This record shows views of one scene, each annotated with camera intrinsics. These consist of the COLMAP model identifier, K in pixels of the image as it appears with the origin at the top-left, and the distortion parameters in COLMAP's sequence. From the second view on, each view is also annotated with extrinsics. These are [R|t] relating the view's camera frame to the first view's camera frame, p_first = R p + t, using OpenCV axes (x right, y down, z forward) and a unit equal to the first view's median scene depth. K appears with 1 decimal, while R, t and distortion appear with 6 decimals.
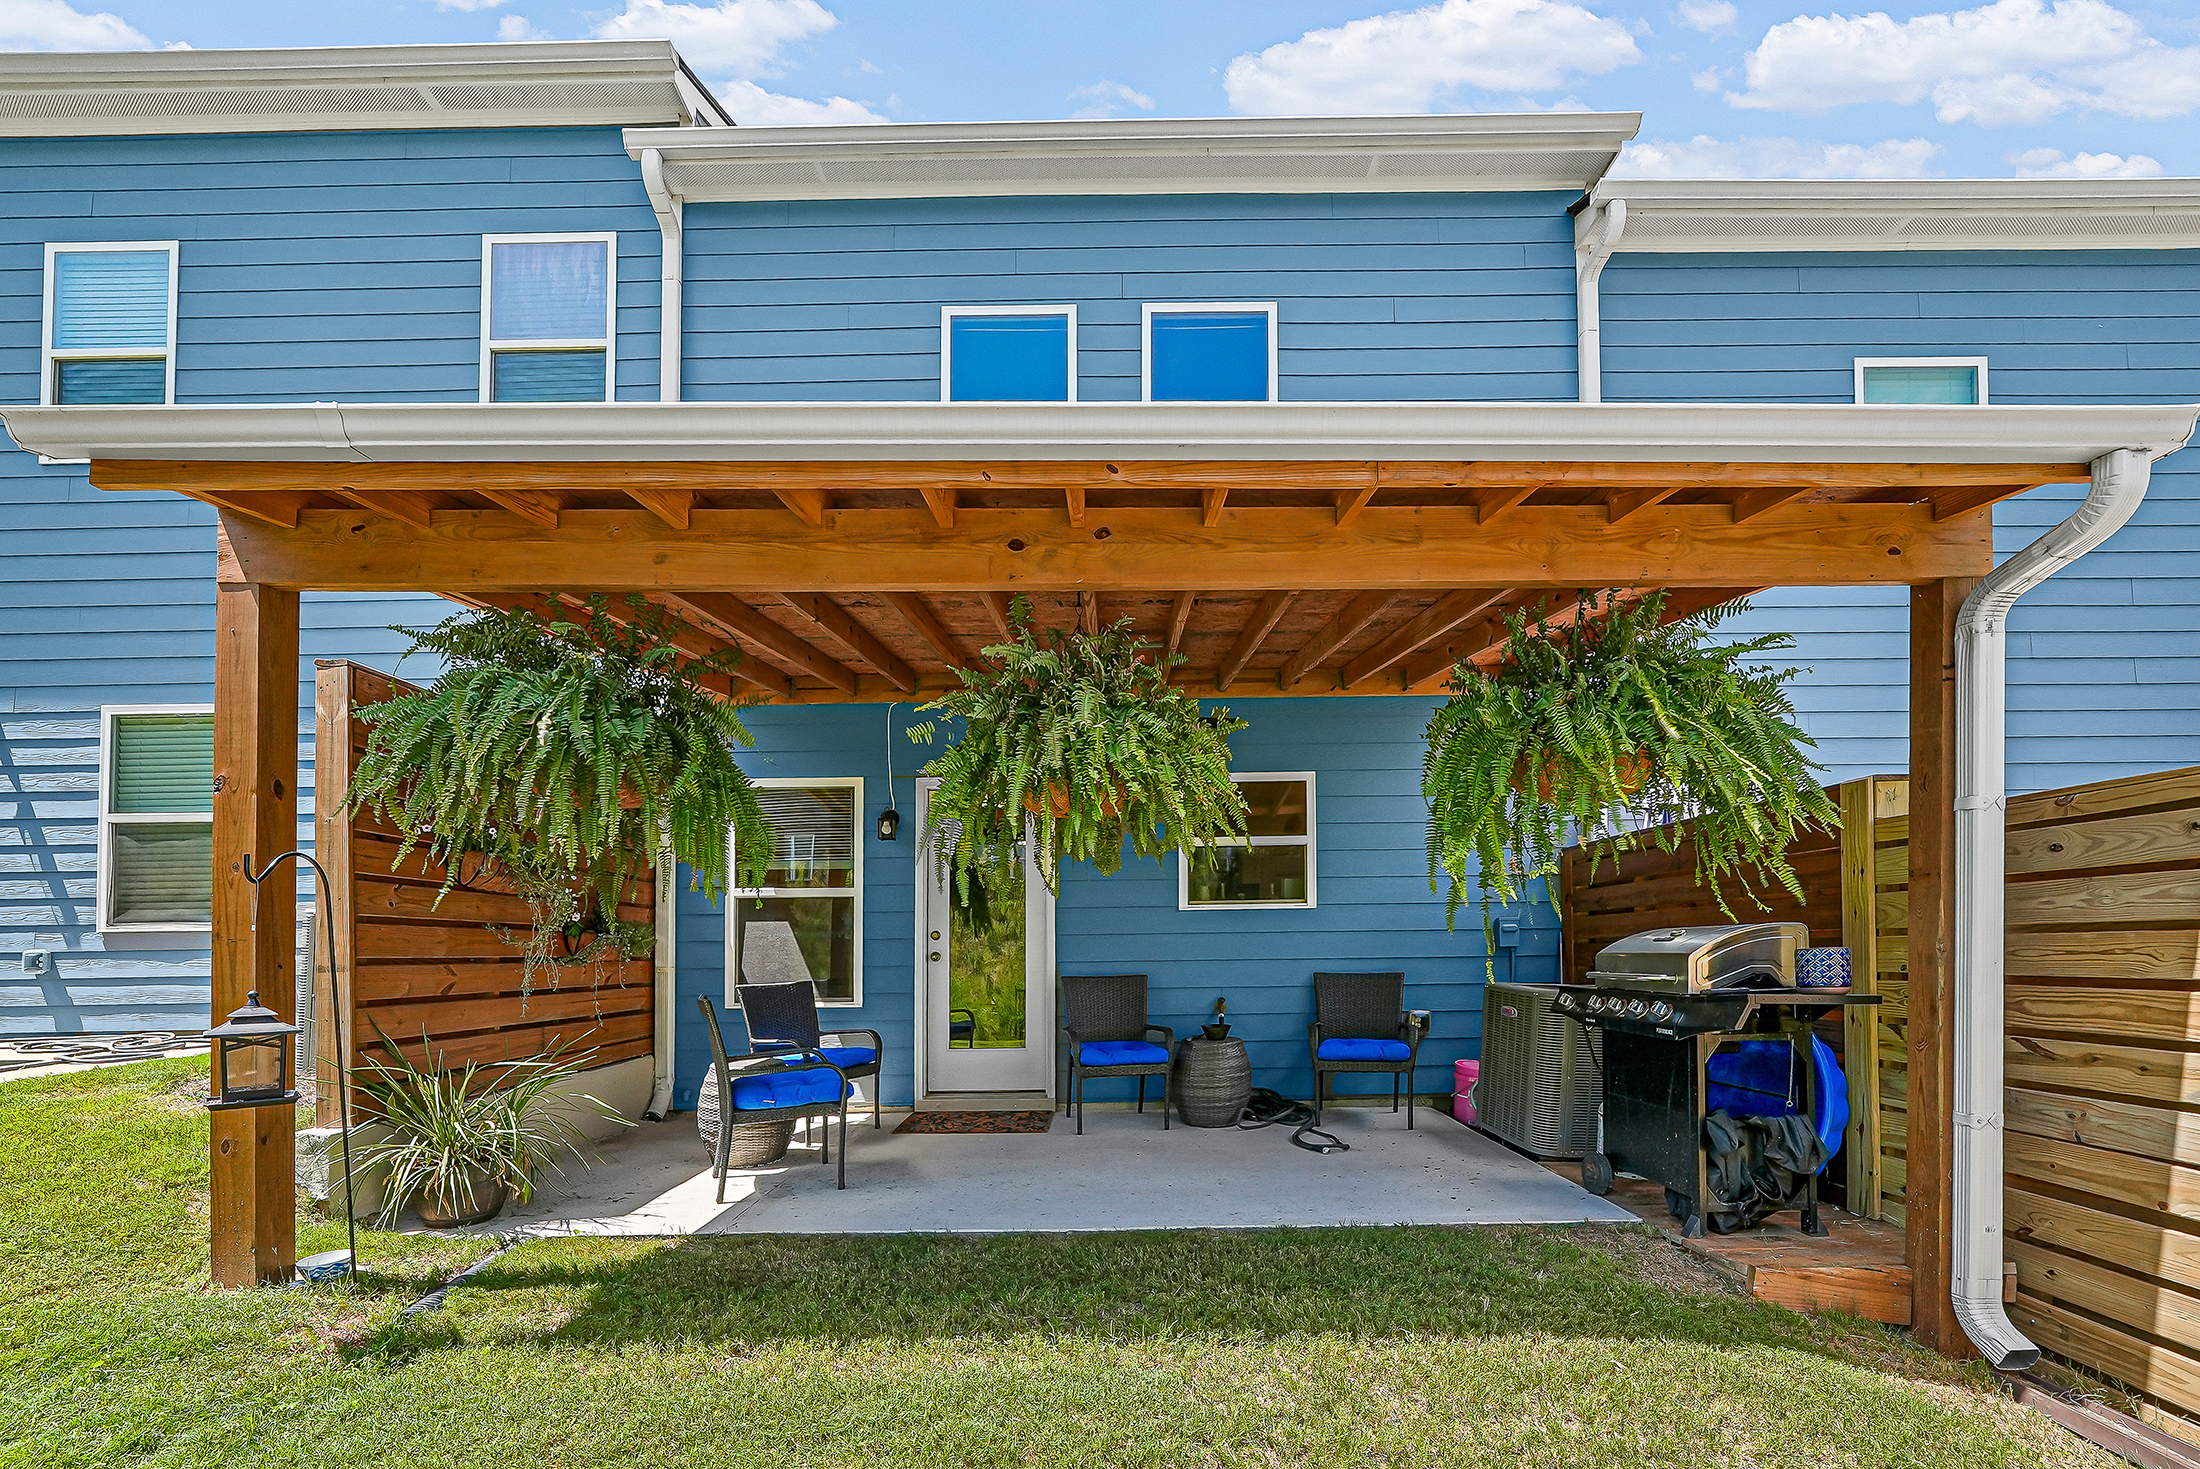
lens RADIAL K [[1338.7, 0, 1100.7], [0, 1338.7, 661.9], [0, 0, 1]] dist [-0.005213, -0.001740]
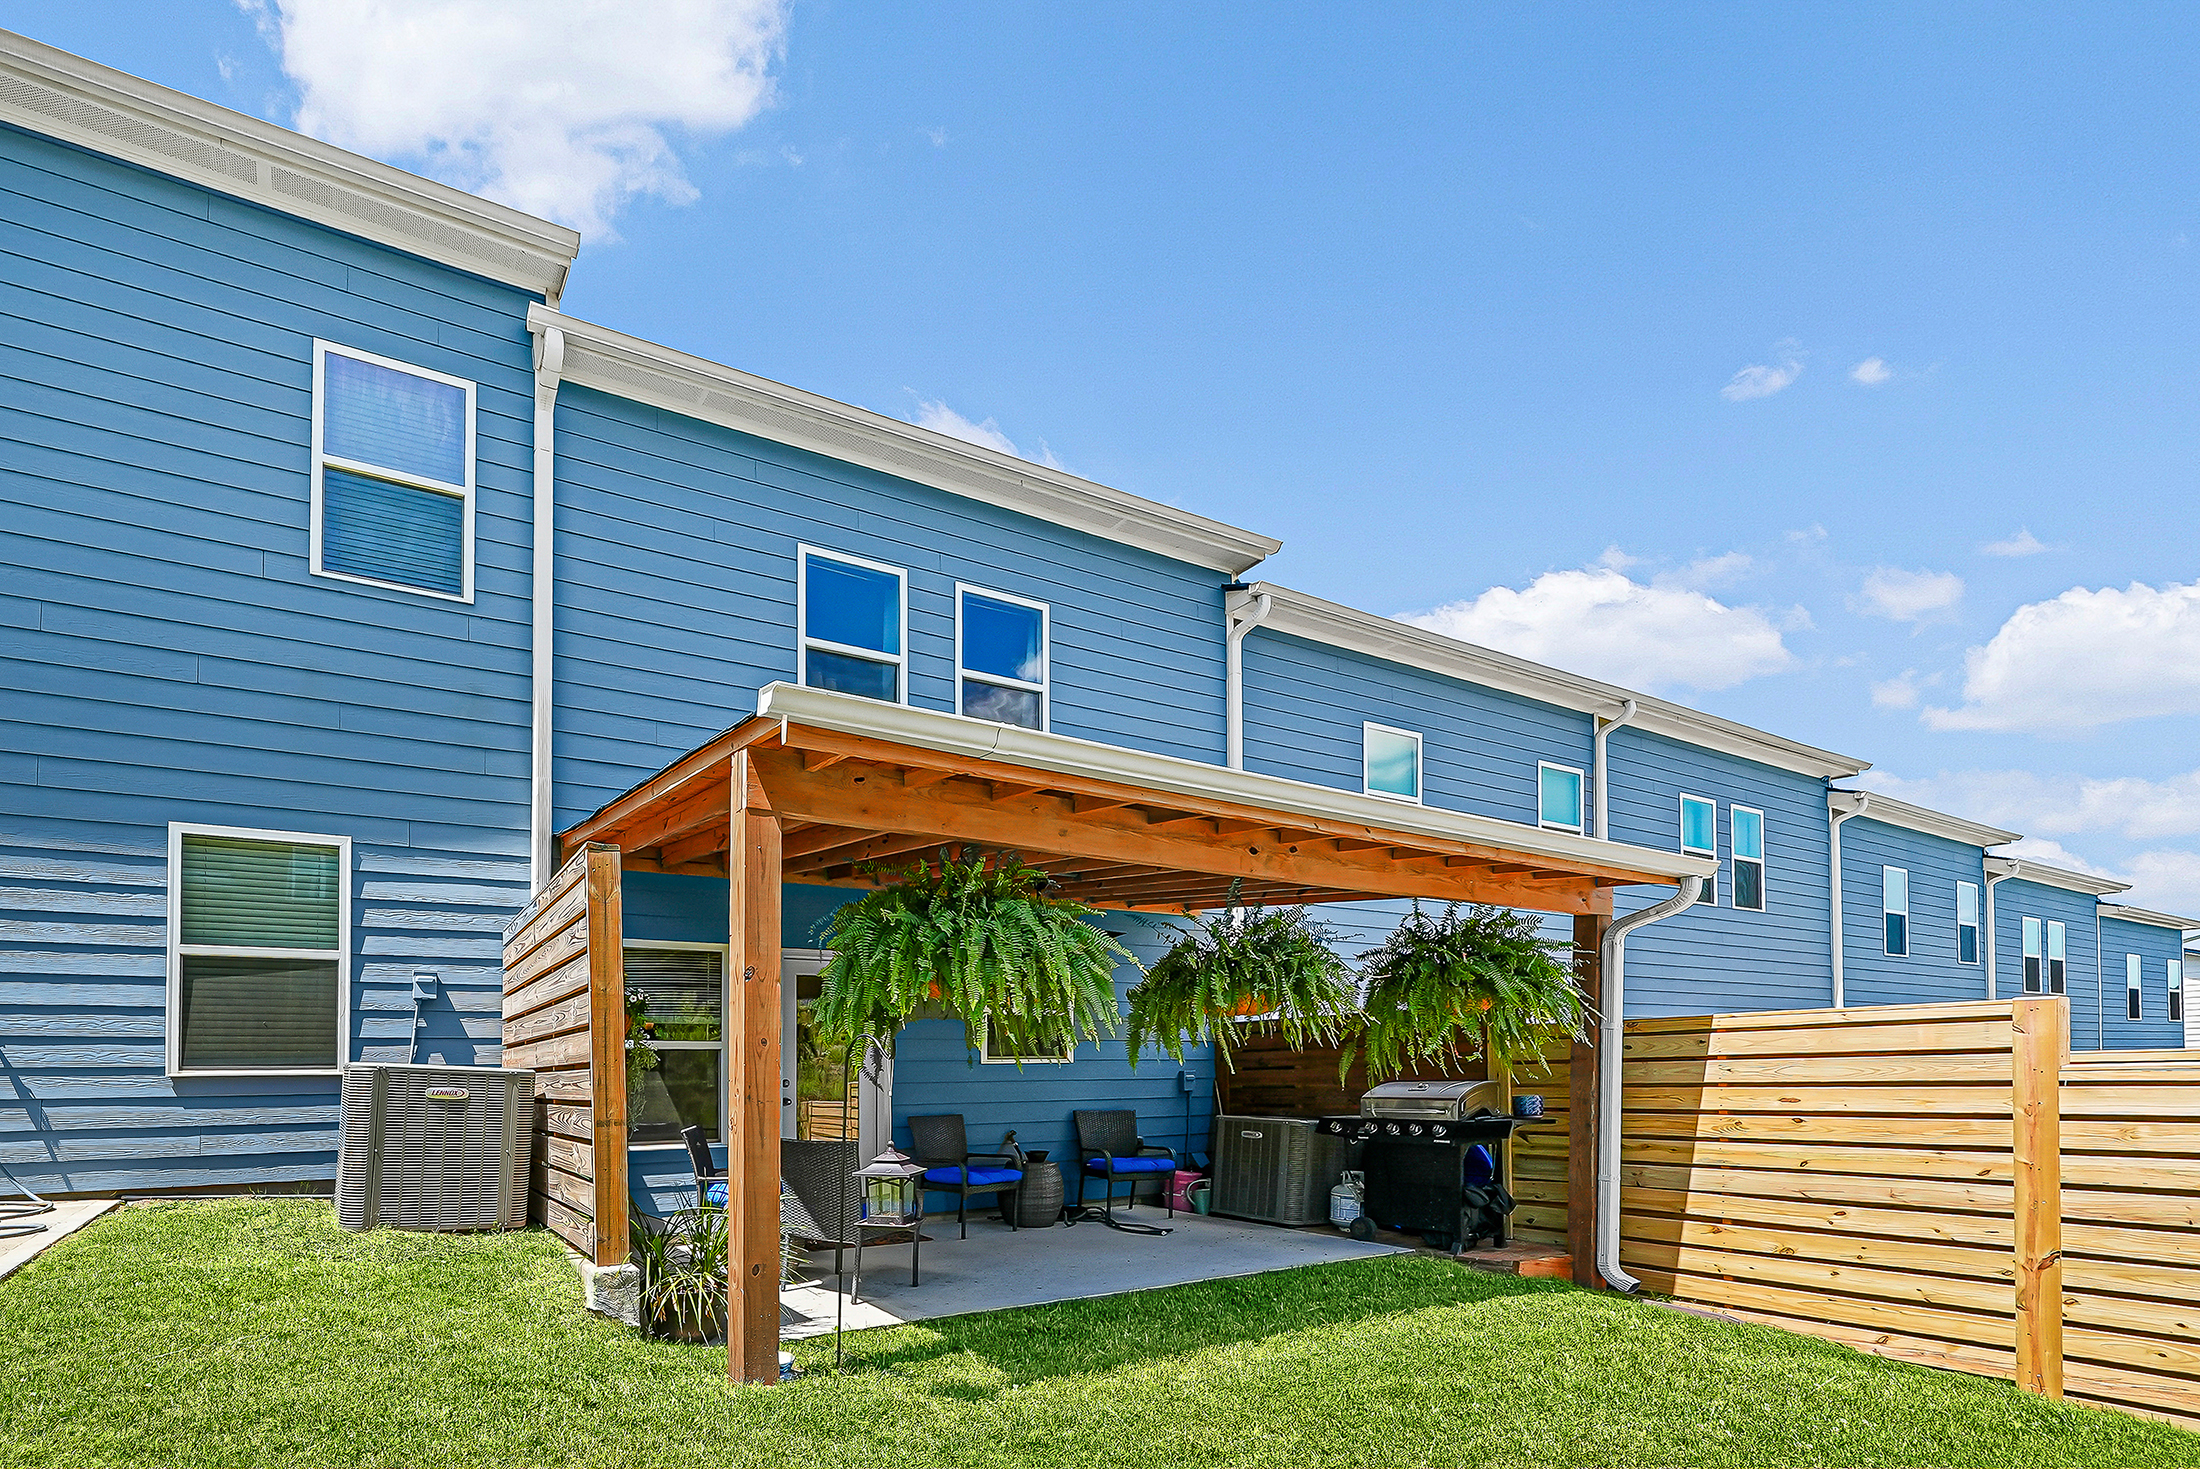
lens RADIAL K [[1338.7, 0, 1100.7], [0, 1338.7, 661.9], [0, 0, 1]] dist [-0.005213, -0.001740]
pose [[0.813031, 0.184190, 0.552317, -0.726974], [-0.127409, 0.981933, -0.139910, -0.036193], [-0.568108, 0.043381, 0.821810, -0.183171]]
